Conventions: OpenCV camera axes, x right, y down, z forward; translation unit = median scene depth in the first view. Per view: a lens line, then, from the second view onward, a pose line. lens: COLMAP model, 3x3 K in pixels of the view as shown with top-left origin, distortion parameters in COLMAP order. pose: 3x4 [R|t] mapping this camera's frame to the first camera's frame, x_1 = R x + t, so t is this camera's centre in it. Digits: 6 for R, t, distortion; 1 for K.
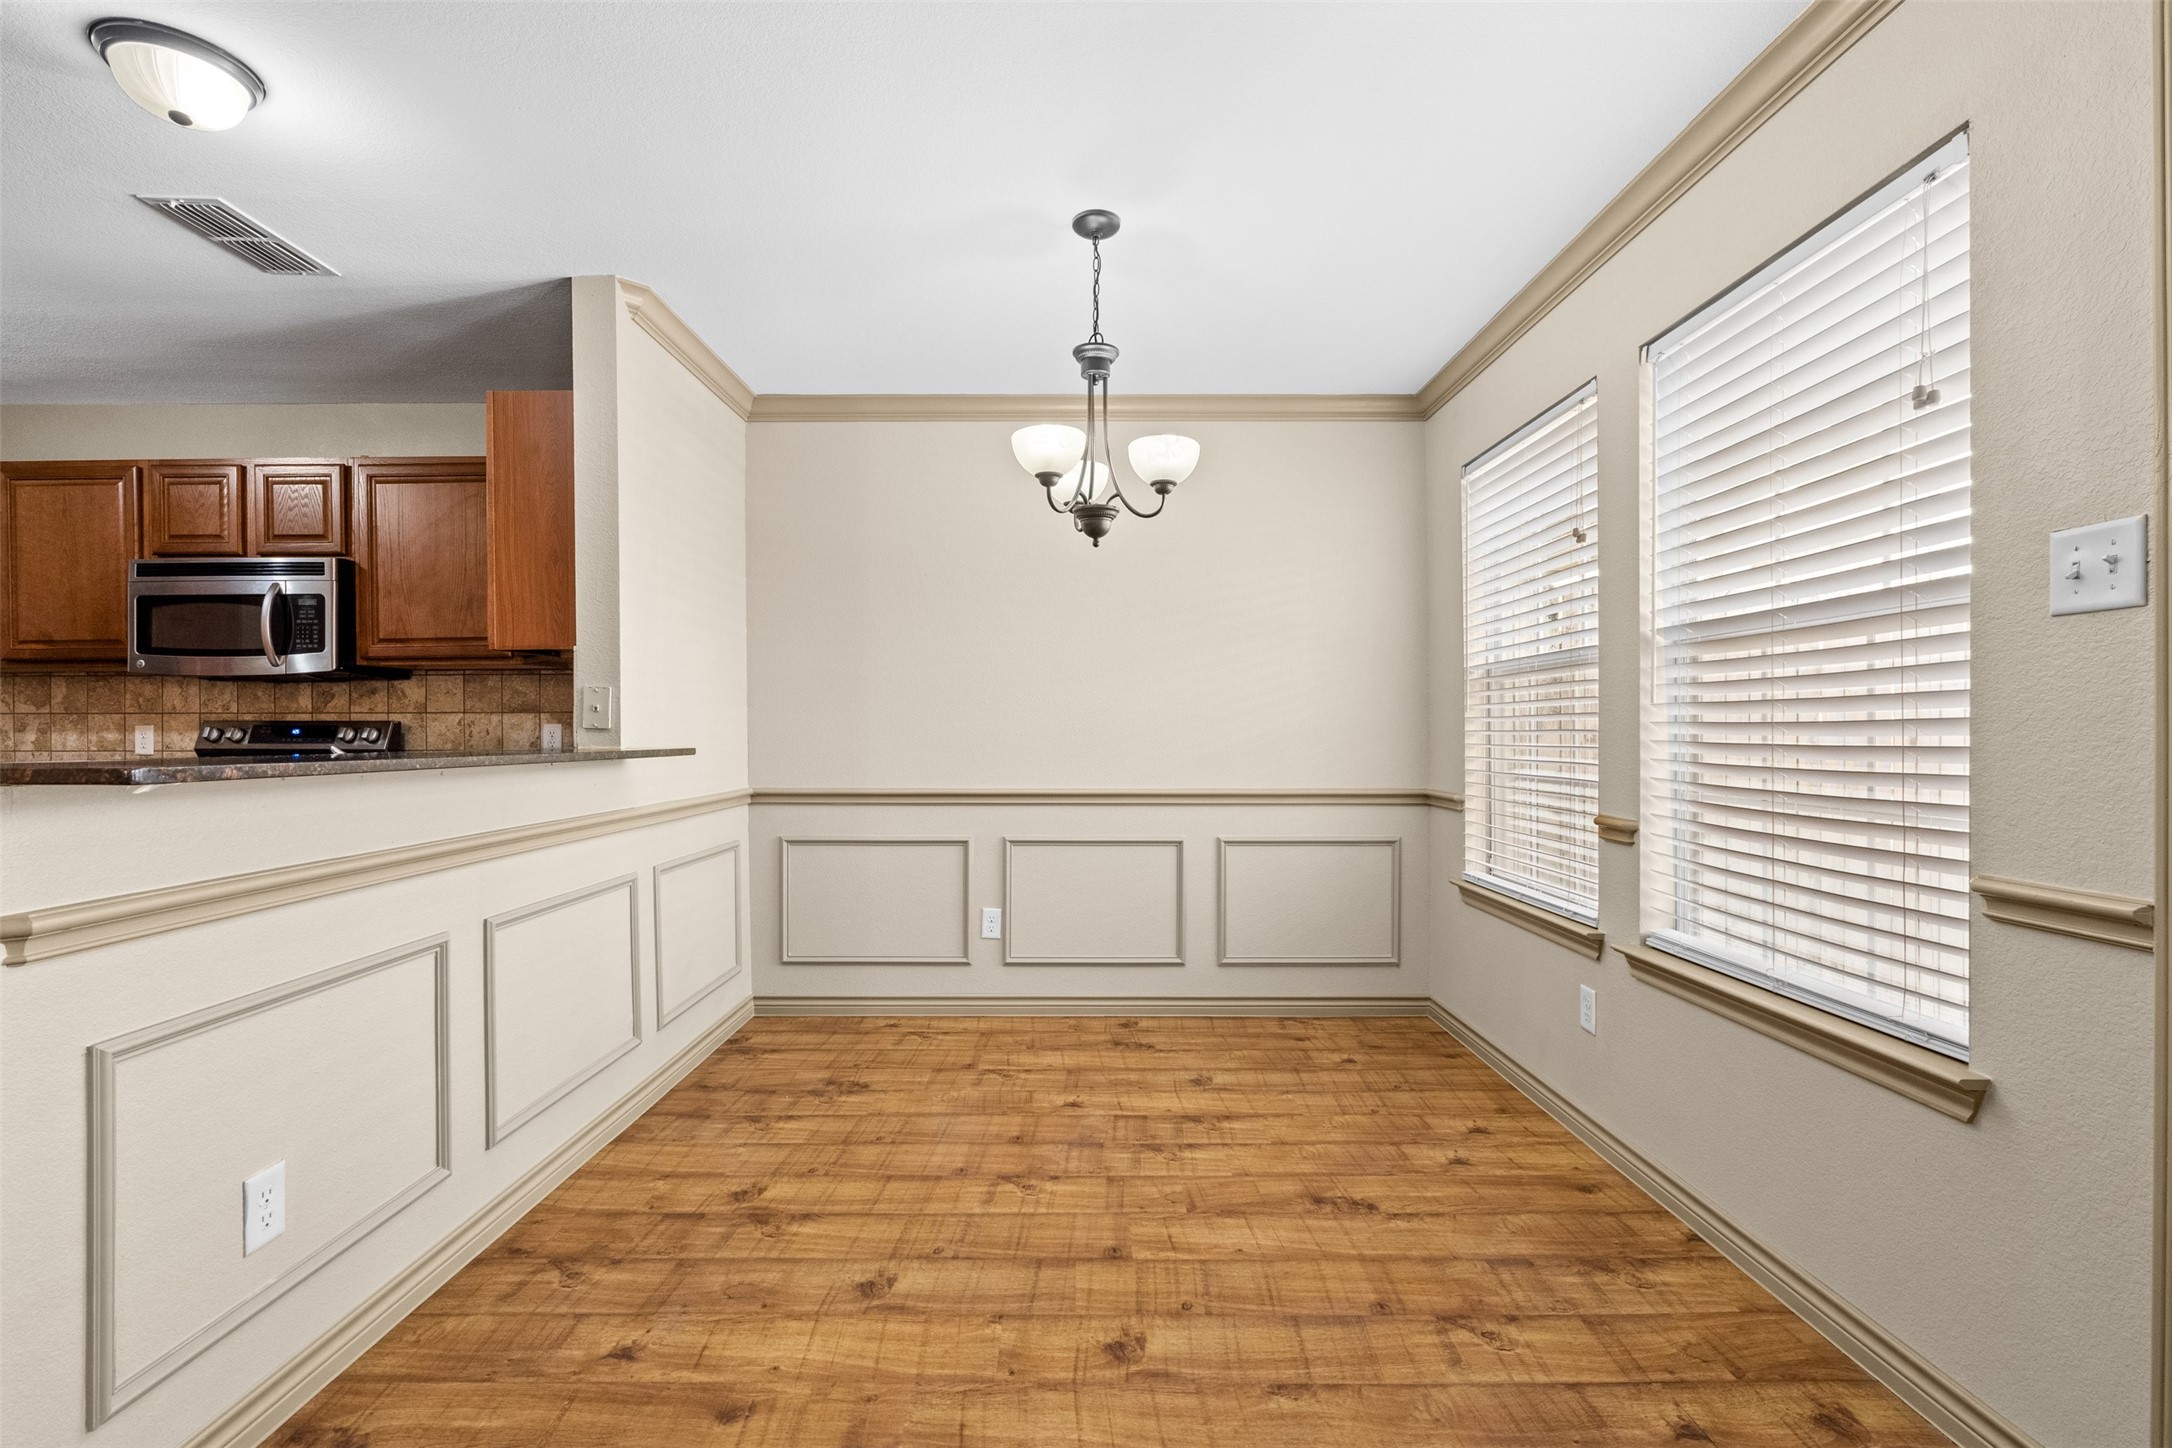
lens RADIAL K [[970.0, 0, 1060.3], [0, 970.0, 730.8], [0, 0, 1]] dist [-0.004406, 0.000981]
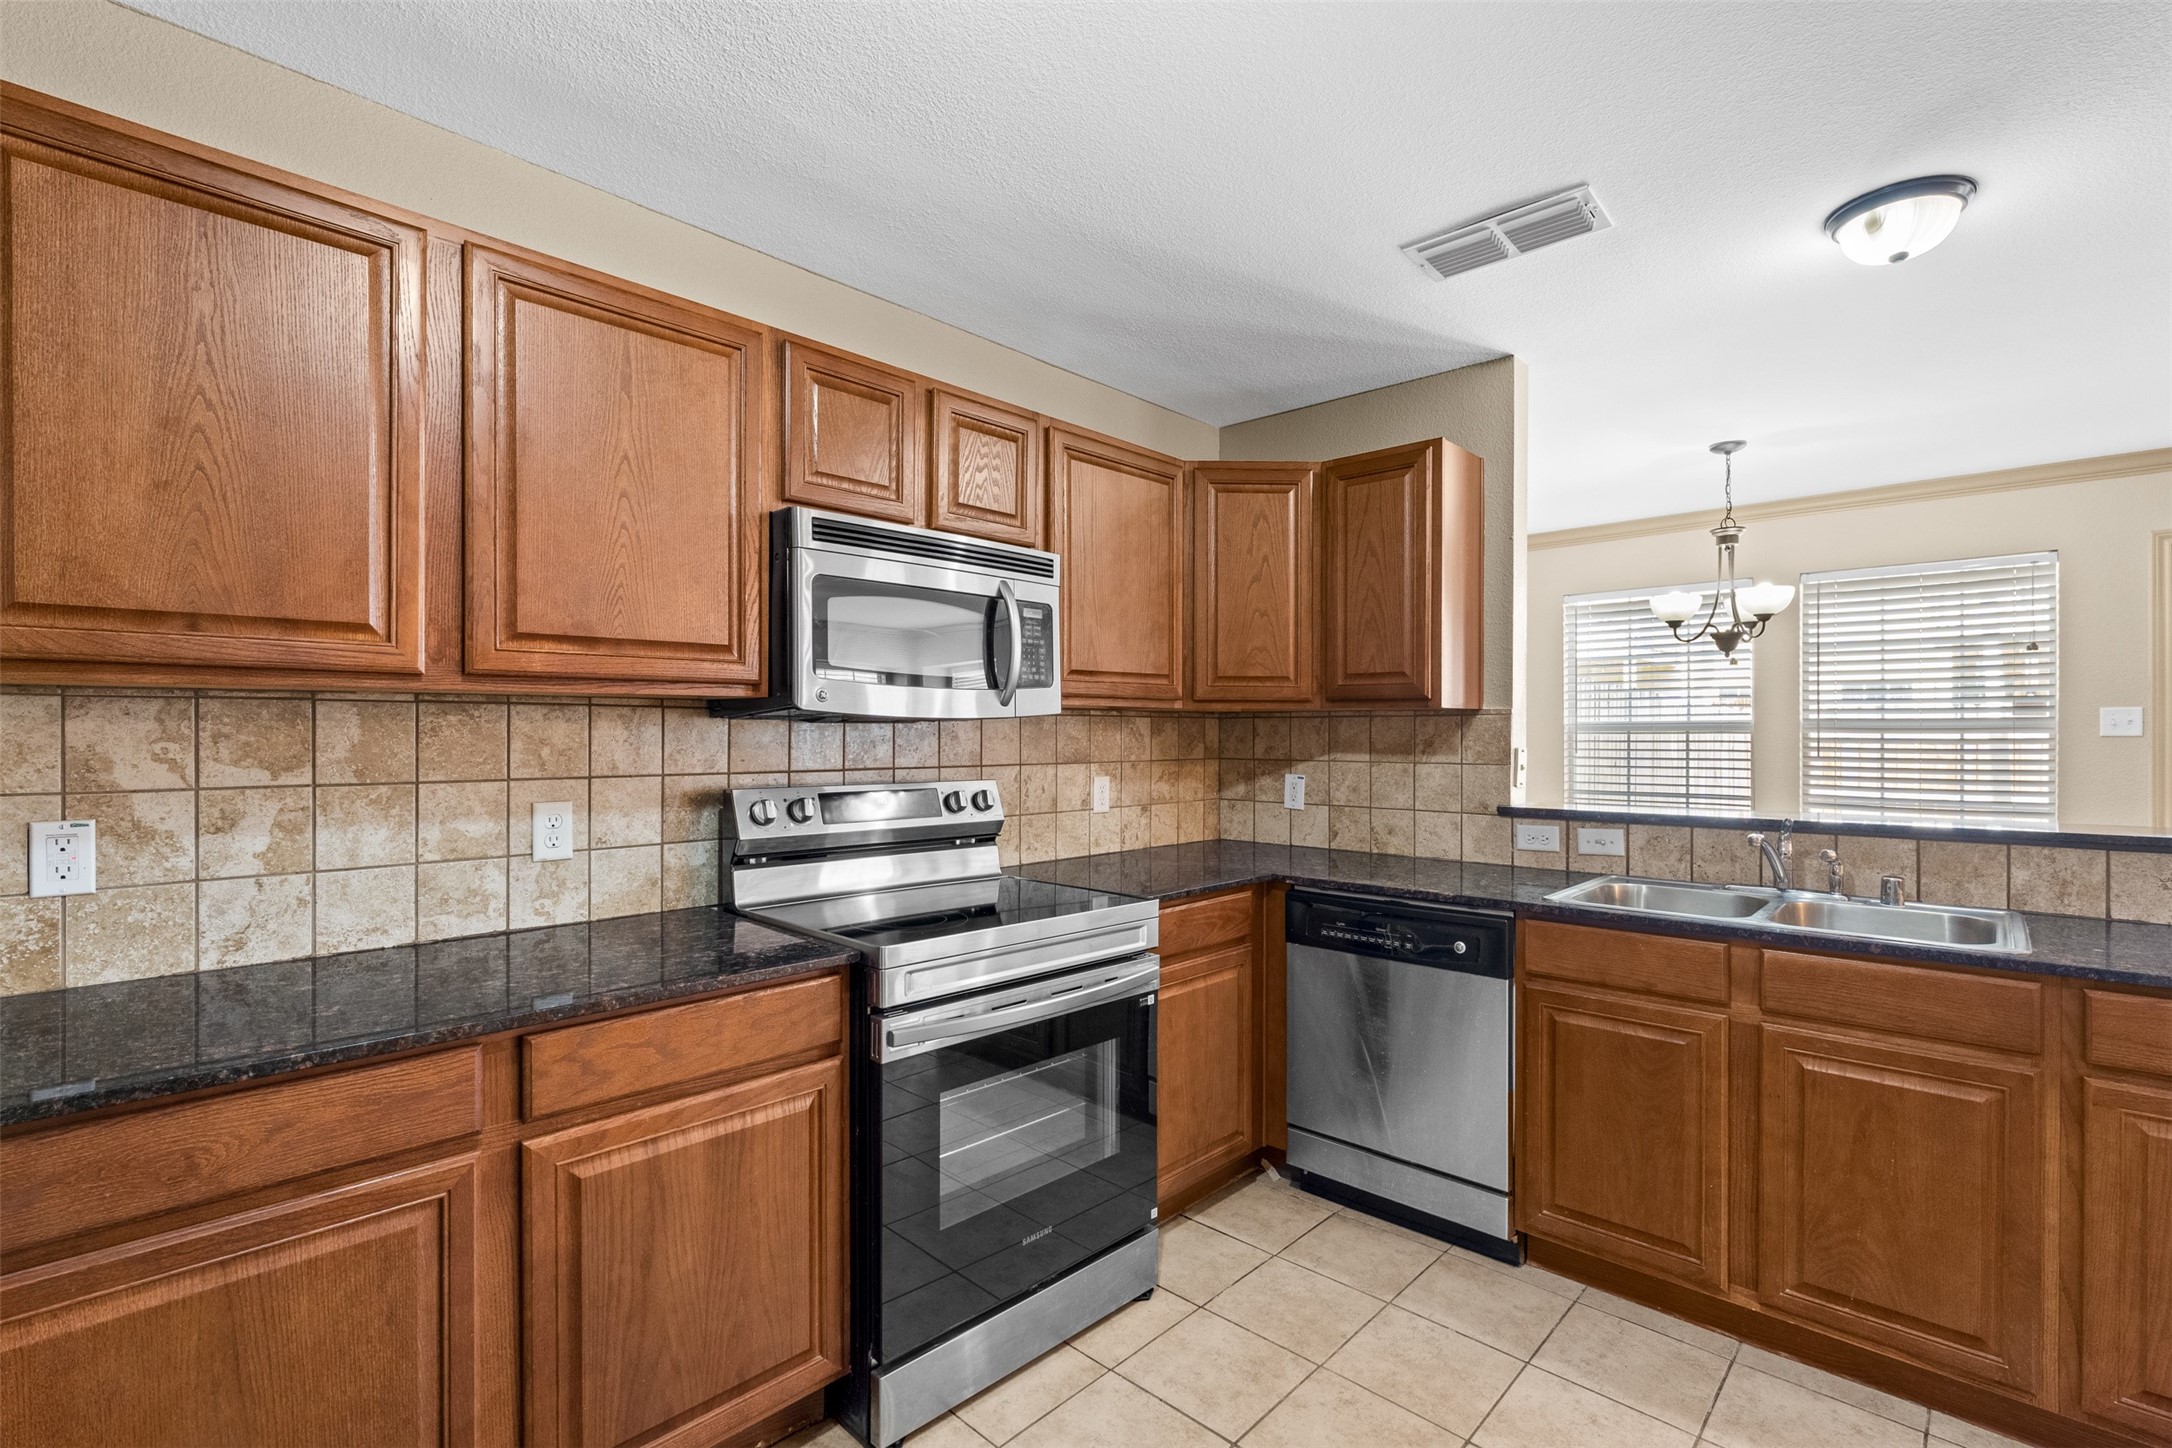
lens RADIAL K [[970.0, 0, 1093.3], [0, 970.0, 733.6], [0, 0, 1]] dist [-0.004406, 0.000981]
pose [[0.680849, 0.003108, 0.732417, -1.488114], [-0.001501, 0.999995, -0.002848, -0.053807], [-0.732422, 0.000840, 0.680850, 0.586370]]
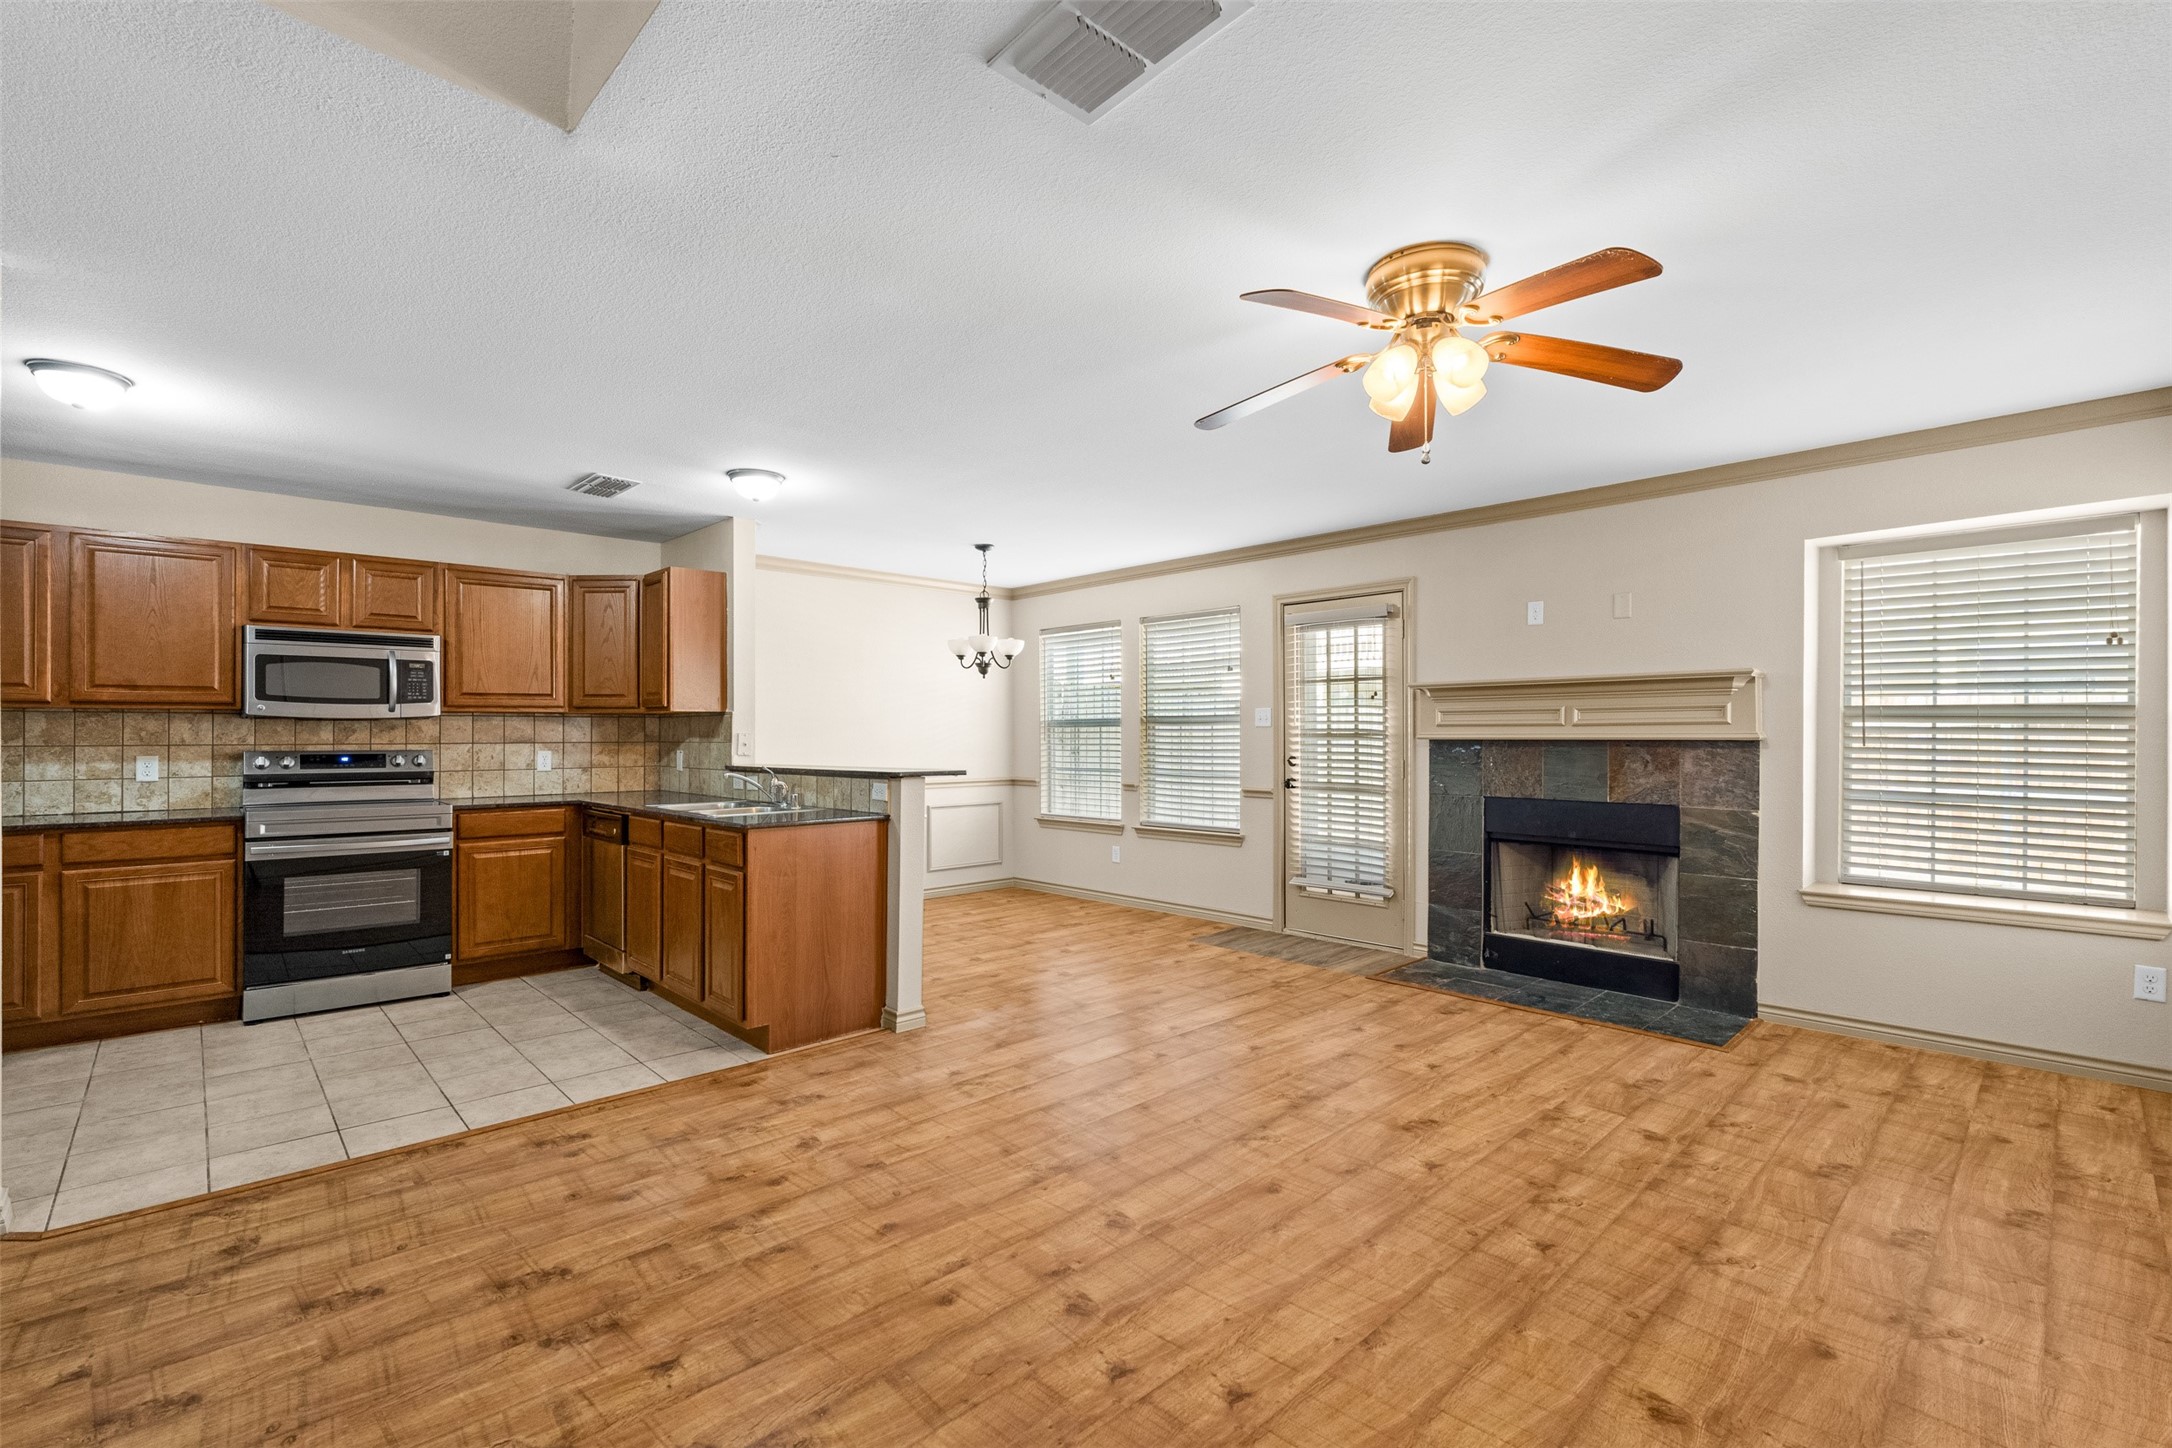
lens RADIAL K [[970.0, 0, 1090.4], [0, 970.0, 726.1], [0, 0, 1]] dist [-0.004406, 0.000981]
pose [[0.717421, 0.005524, 0.696618, -1.245724], [0.000962, 0.999960, -0.008920, -0.039151], [-0.696639, 0.007069, 0.717387, -0.794000]]
